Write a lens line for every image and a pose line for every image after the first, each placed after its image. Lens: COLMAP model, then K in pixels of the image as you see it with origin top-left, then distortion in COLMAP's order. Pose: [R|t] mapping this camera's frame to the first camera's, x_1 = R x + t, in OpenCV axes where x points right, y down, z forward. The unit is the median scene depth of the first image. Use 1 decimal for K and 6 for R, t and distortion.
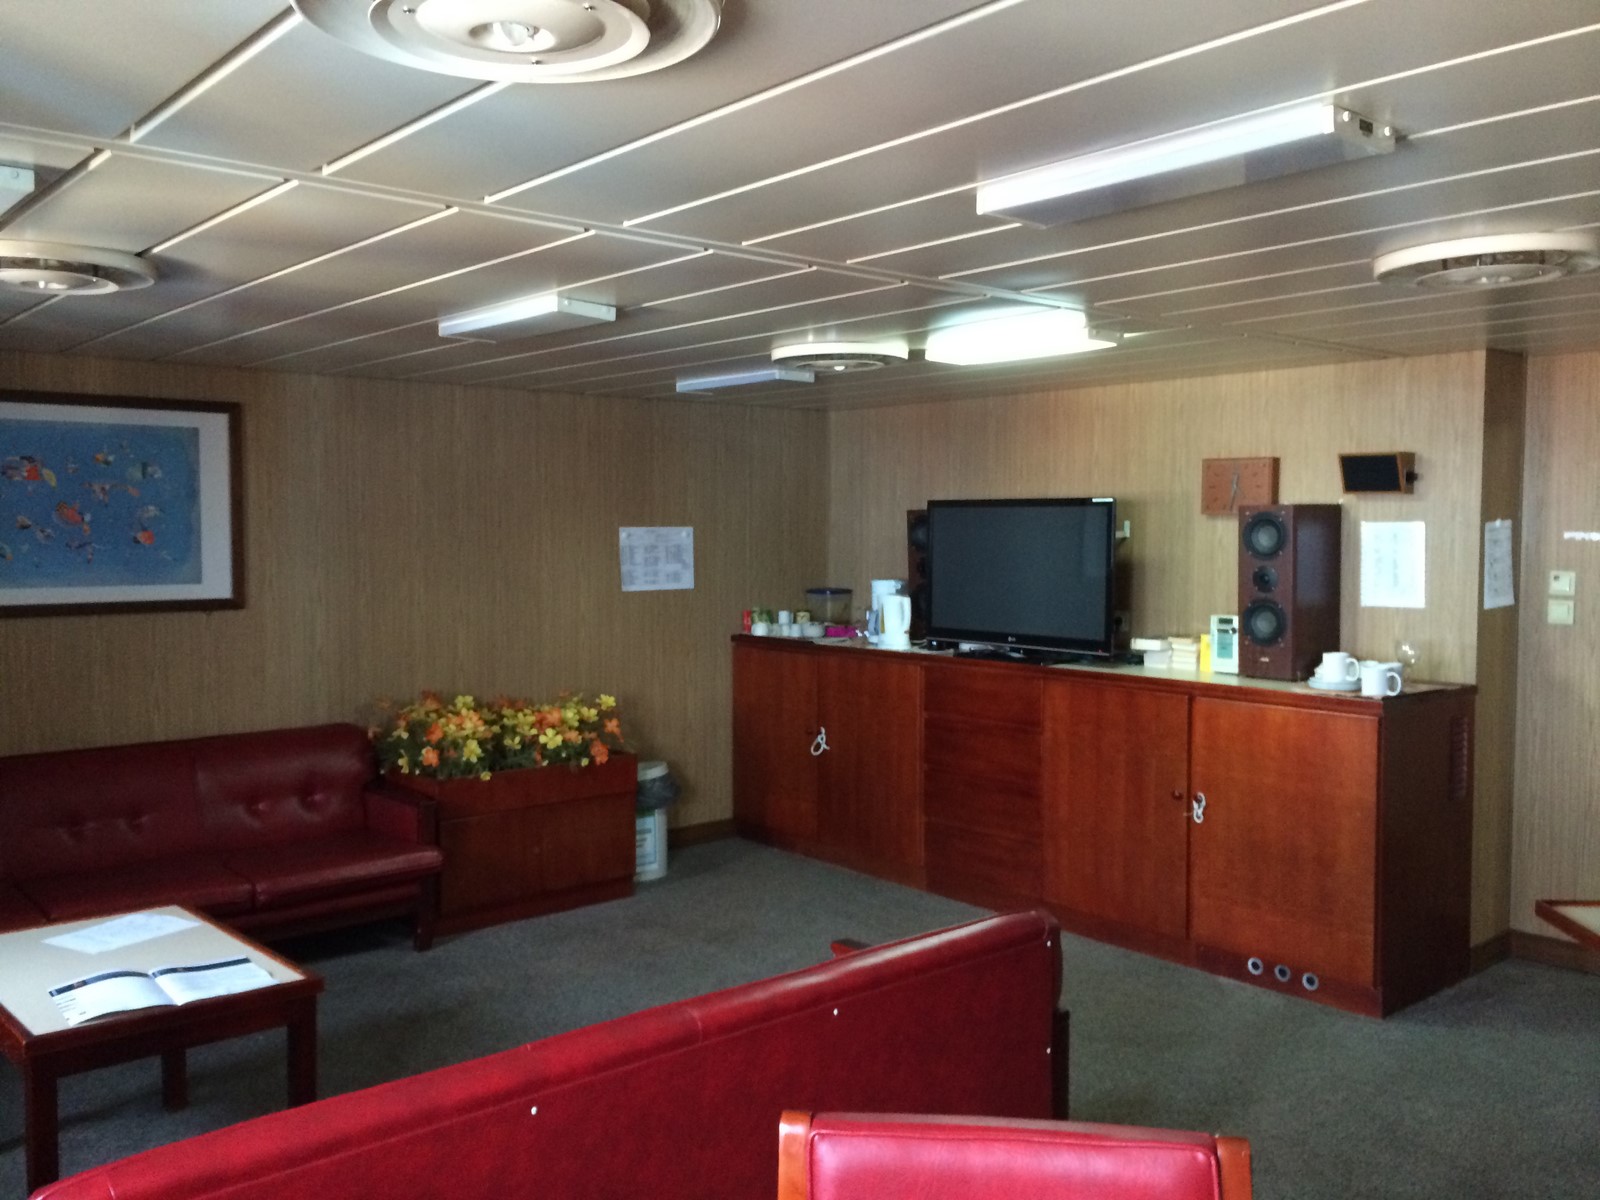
lens RADIAL K [[1392.0, 0, 800.0], [0, 1392.0, 600.0], [0, 0, 1]] dist [0.083428, -0.143741]
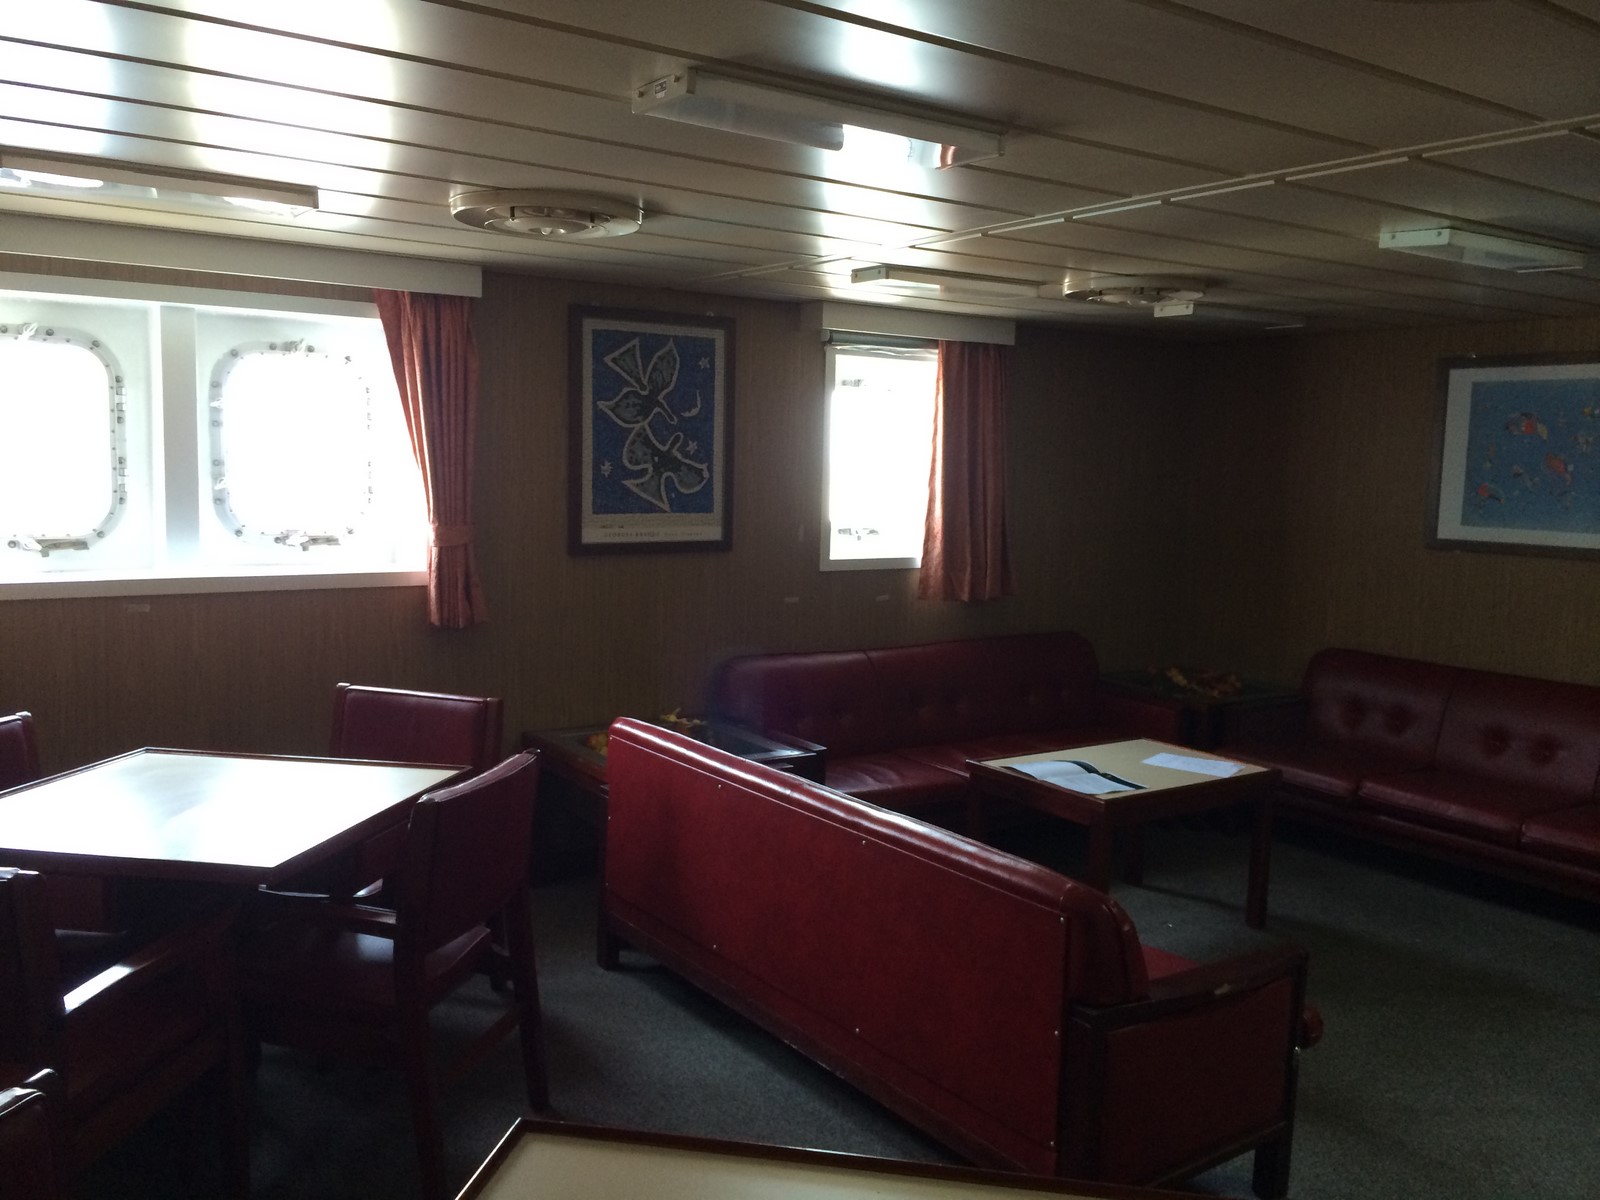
lens RADIAL K [[1392.0, 0, 800.0], [0, 1392.0, 600.0], [0, 0, 1]] dist [0.083428, -0.143741]
pose [[-0.079791, 0.104068, -0.991364, 0.625313], [-0.074535, 0.991128, 0.110042, -0.033351], [0.994021, 0.082672, -0.071326, 0.503834]]
